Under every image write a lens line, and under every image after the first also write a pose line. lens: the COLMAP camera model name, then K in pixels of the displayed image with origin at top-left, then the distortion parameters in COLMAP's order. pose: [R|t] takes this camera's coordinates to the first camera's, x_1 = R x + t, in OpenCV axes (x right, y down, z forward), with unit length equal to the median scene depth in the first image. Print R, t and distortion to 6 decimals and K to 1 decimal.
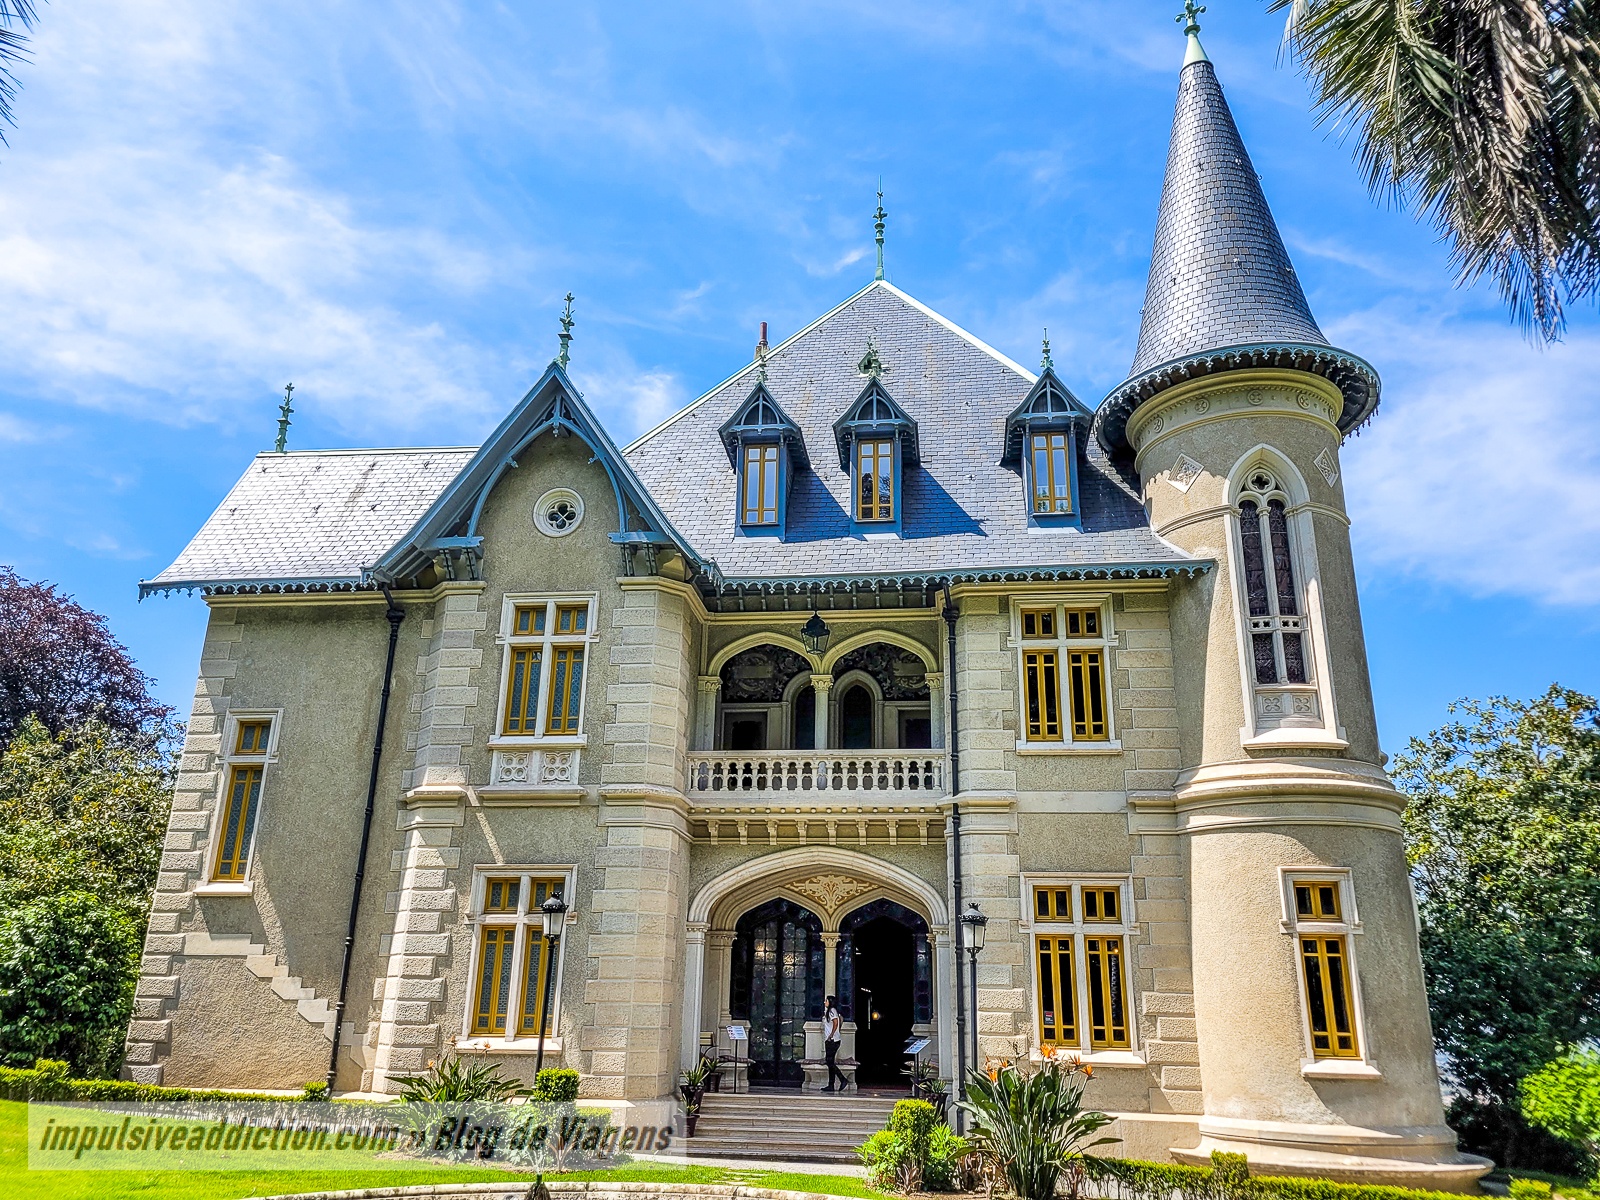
lens RADIAL K [[1194.0, 0, 800.0], [0, 1194.0, 600.0], [0, 0, 1]] dist [0.048004, -0.007496]
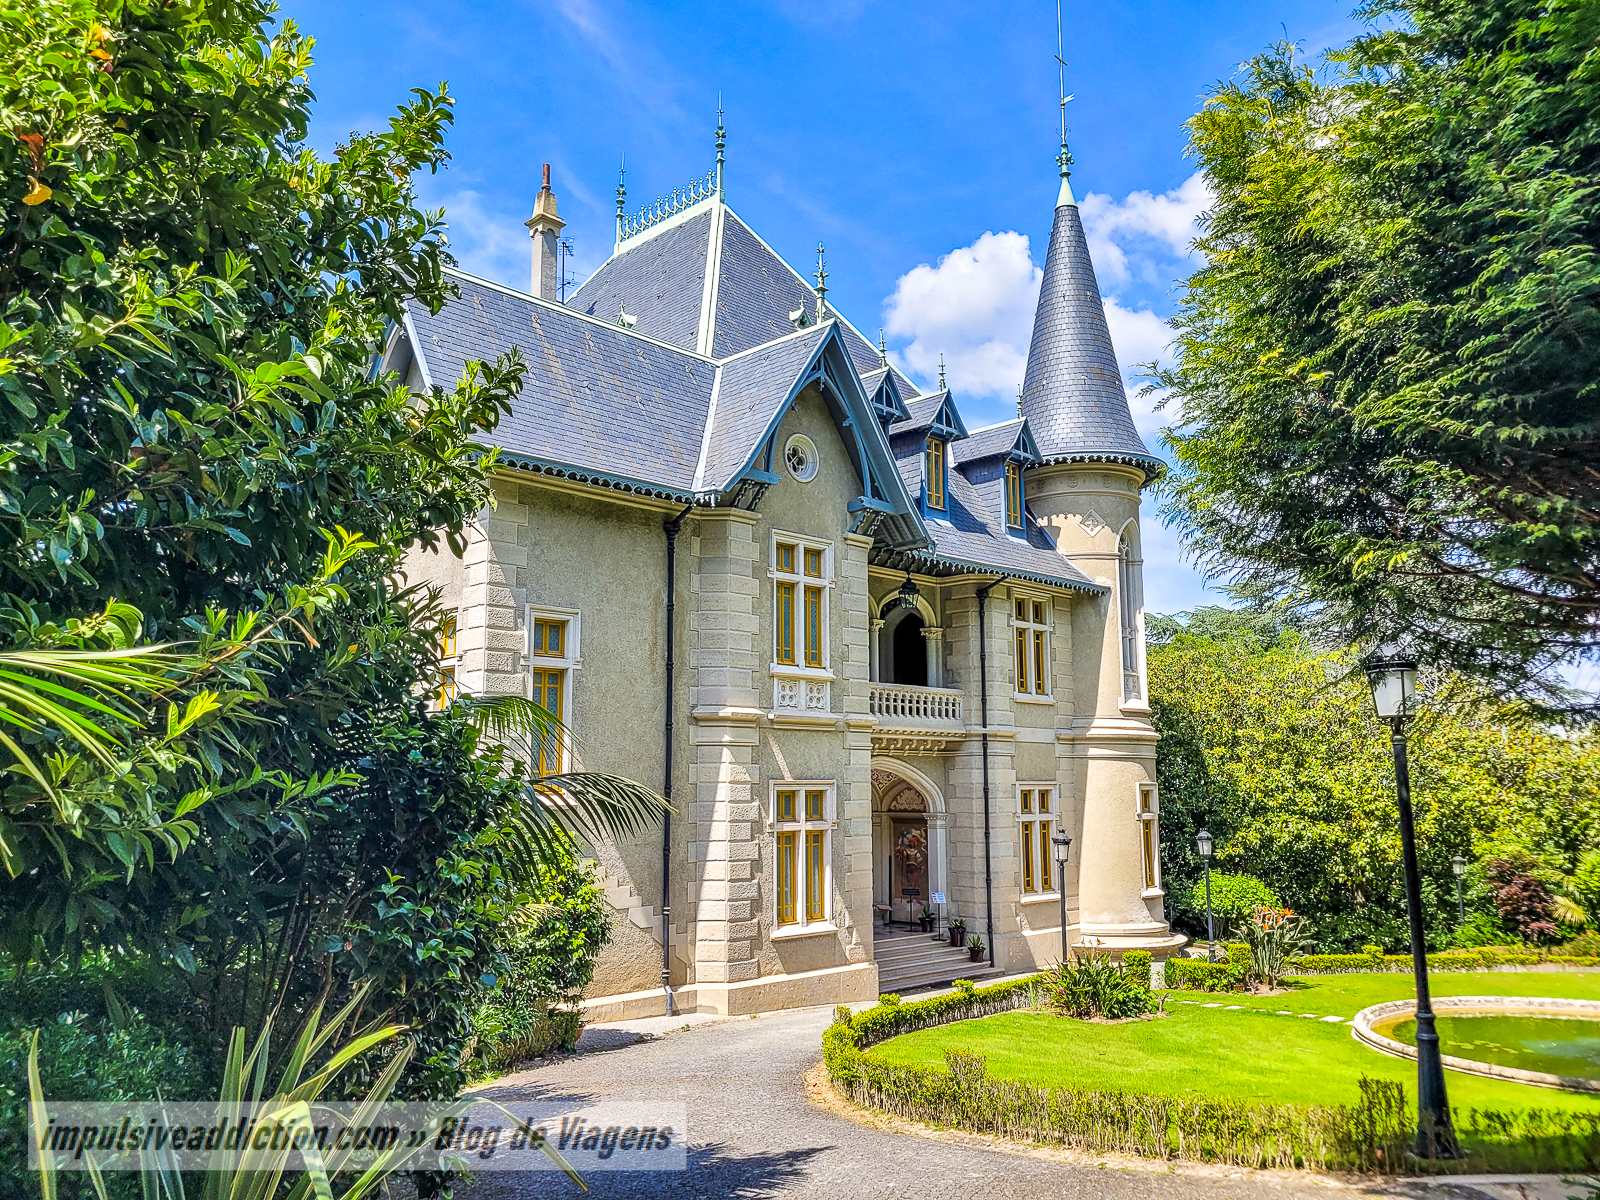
lens RADIAL K [[1194.0, 0, 800.0], [0, 1194.0, 600.0], [0, 0, 1]] dist [0.048004, -0.007496]
pose [[0.618651, 0.102527, 0.778948, -1.109930], [-0.247492, 0.966404, 0.069362, -0.025519], [-0.745667, -0.235694, 0.623241, 0.315801]]
